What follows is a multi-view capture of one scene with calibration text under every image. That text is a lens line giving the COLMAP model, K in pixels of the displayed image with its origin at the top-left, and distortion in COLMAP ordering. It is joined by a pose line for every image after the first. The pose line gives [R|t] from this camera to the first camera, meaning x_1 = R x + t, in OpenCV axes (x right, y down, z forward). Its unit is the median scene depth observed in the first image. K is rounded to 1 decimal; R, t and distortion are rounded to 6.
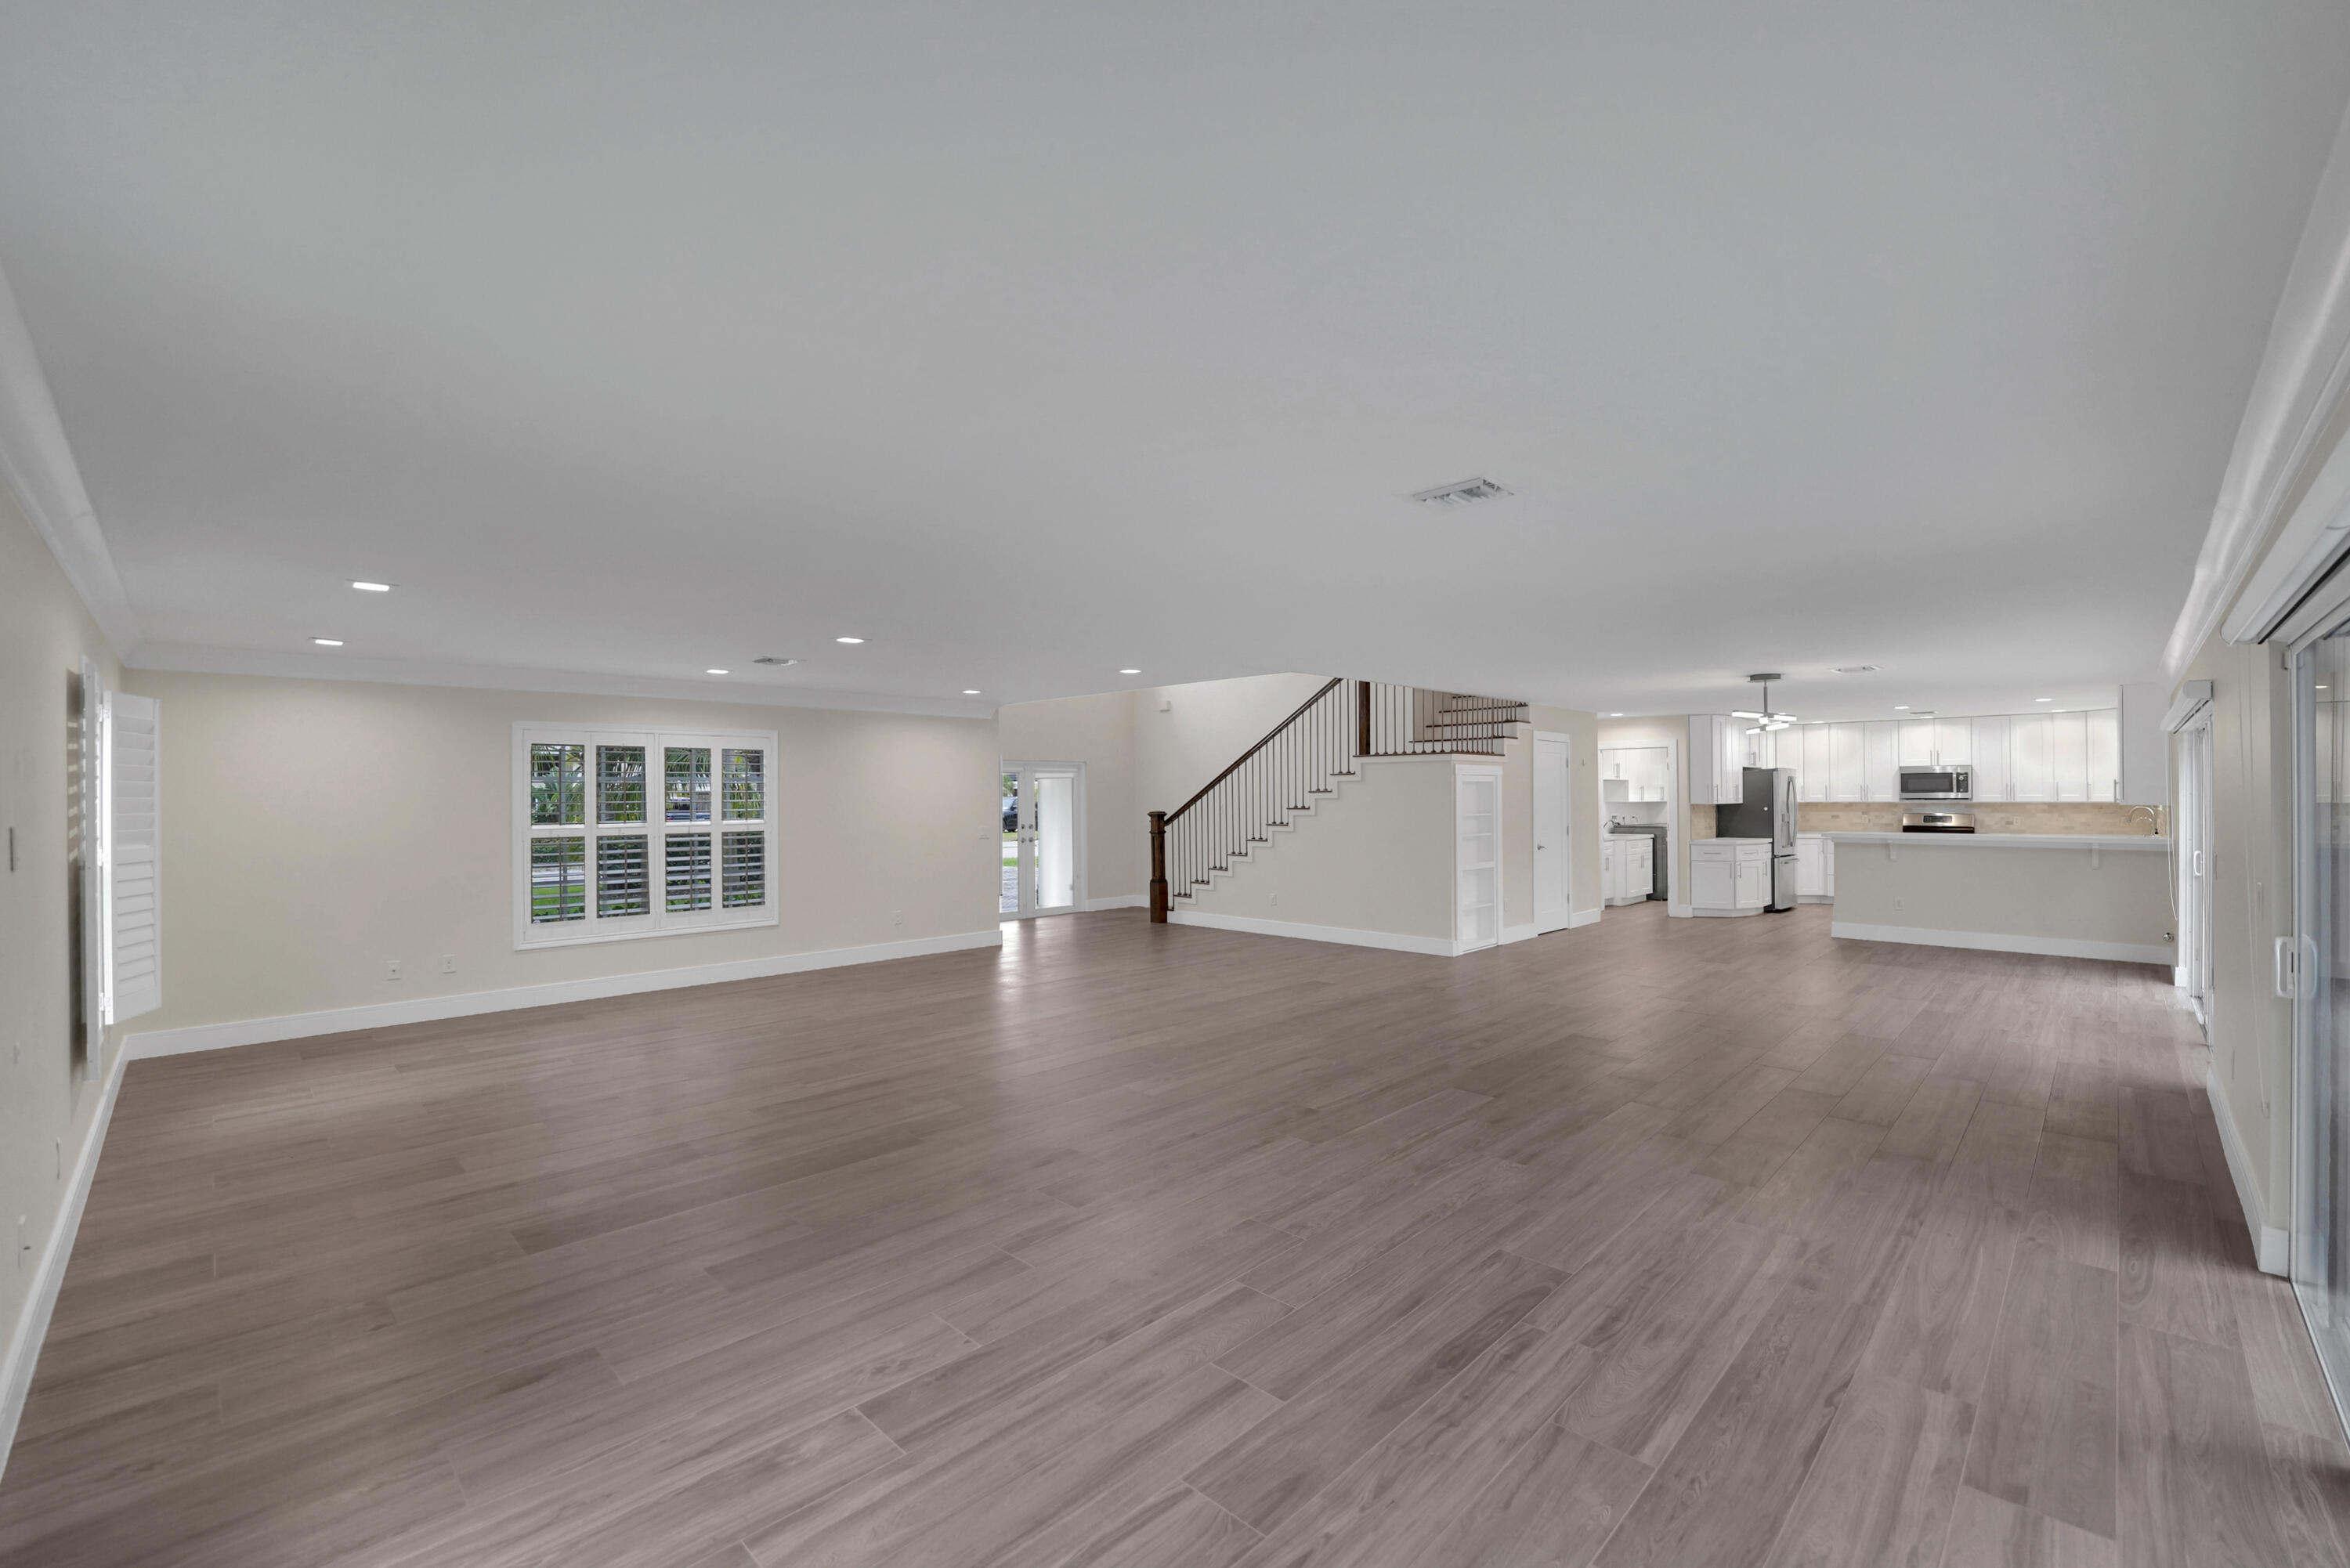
lens RADIAL K [[989.8, 0, 1183.8], [0, 989.8, 791.8], [0, 0, 1]] dist [-0.026298, 0.000661]
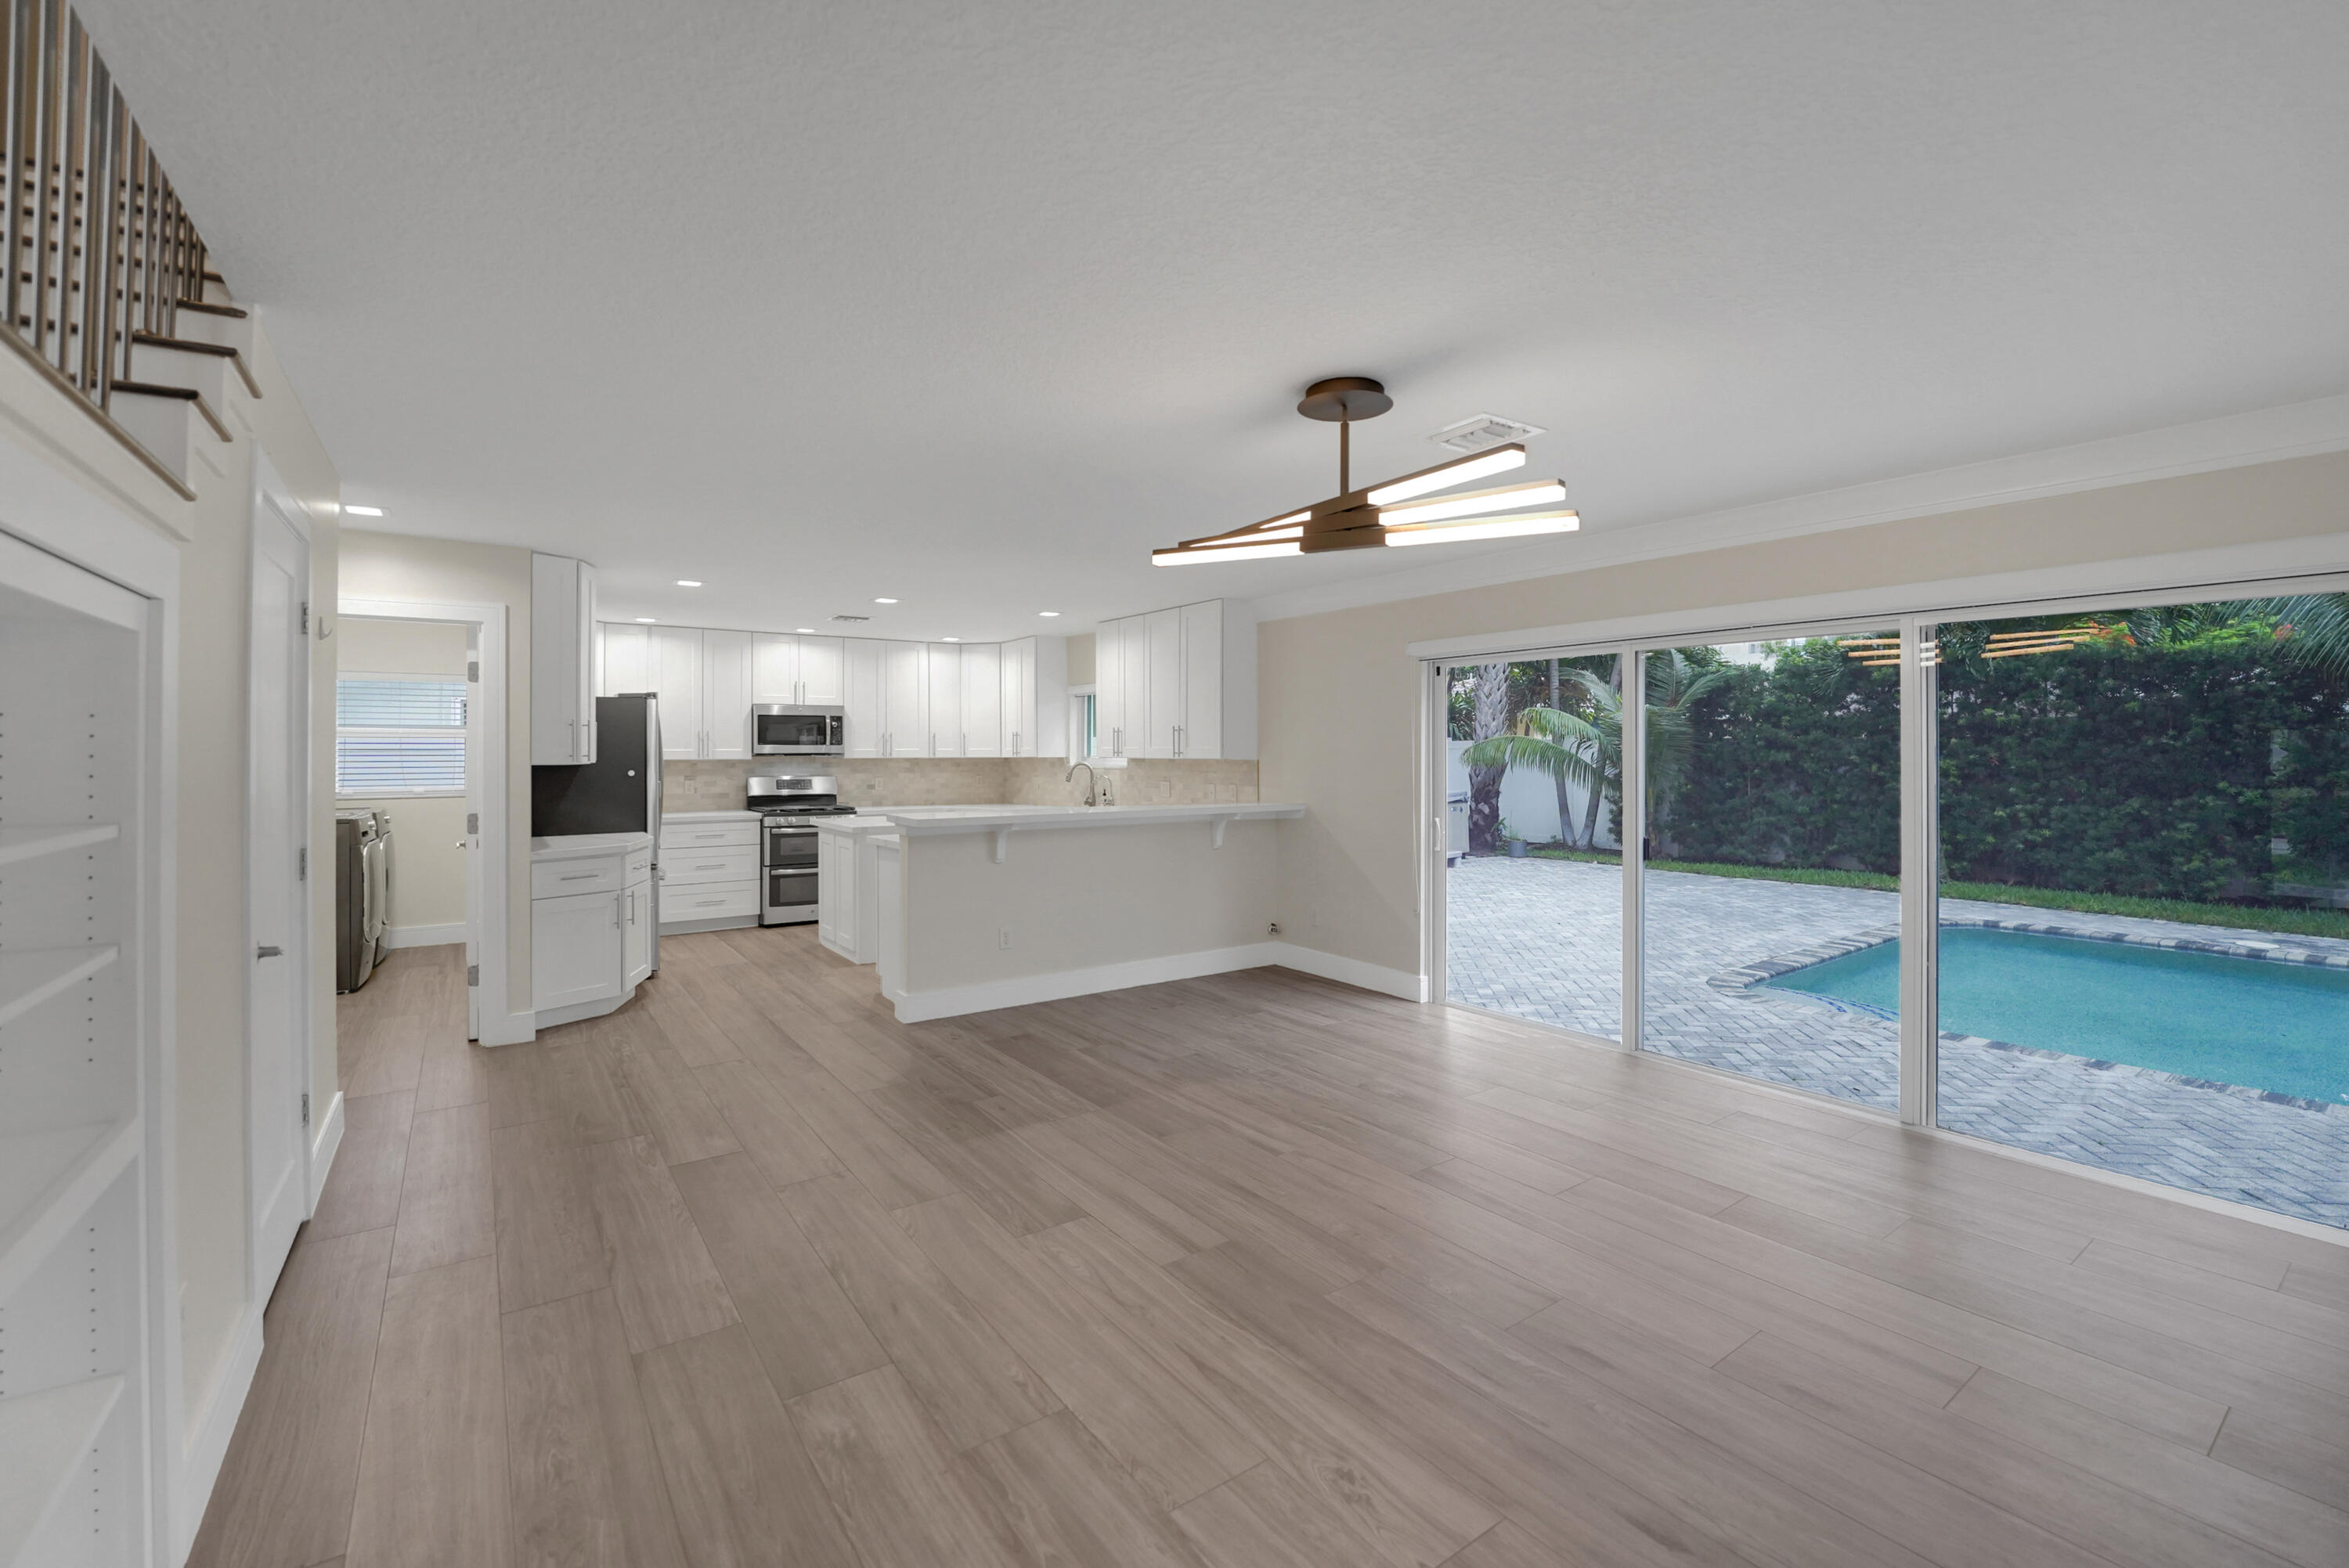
lens RADIAL K [[989.3, 0, 1176.8], [0, 989.3, 758.4], [0, 0, 1]] dist [-0.026298, 0.000661]
pose [[0.176036, -0.003738, 0.984377, 0.147490], [-0.001820, 0.999990, 0.004123, 0.006883], [-0.984382, -0.002518, 0.176028, 0.628633]]
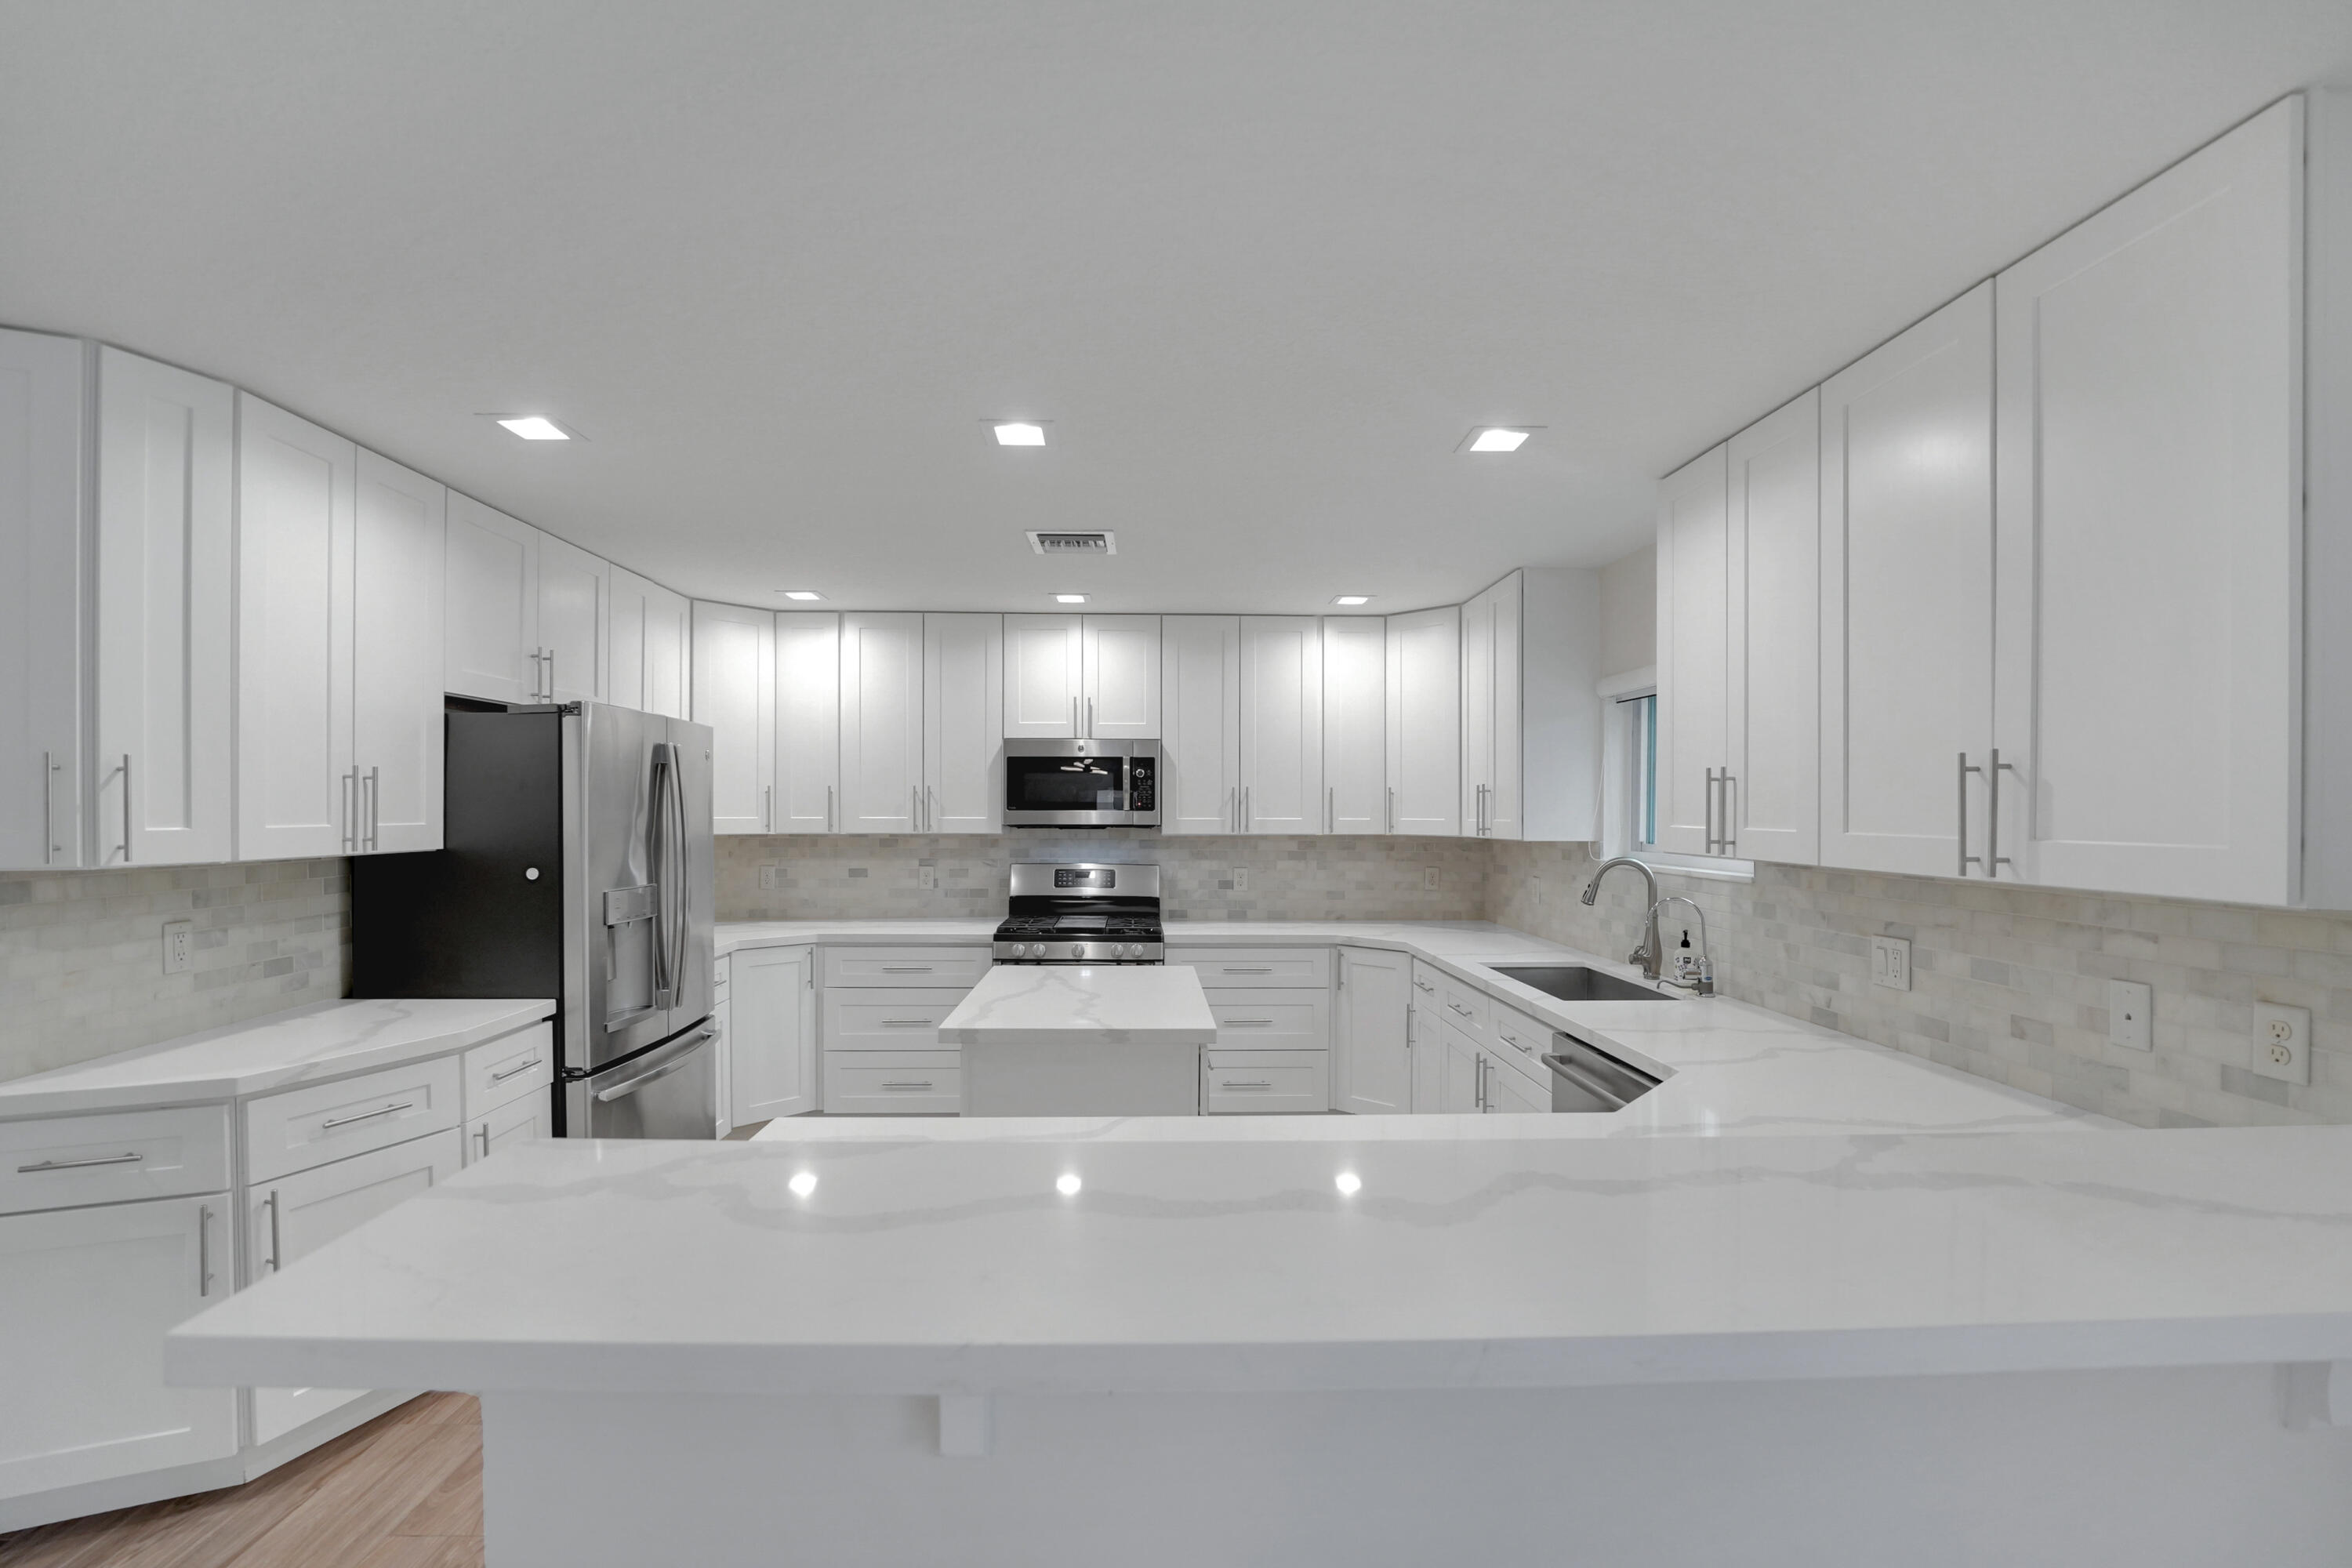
lens RADIAL K [[990.7, 0, 1174.3], [0, 990.7, 808.3], [0, 0, 1]] dist [-0.026298, 0.000661]
pose [[0.685523, 0.008270, 0.728004, 0.519170], [-0.010743, 0.999942, -0.001243, 0.000207], [-0.727972, -0.006969, 0.685572, 0.715844]]
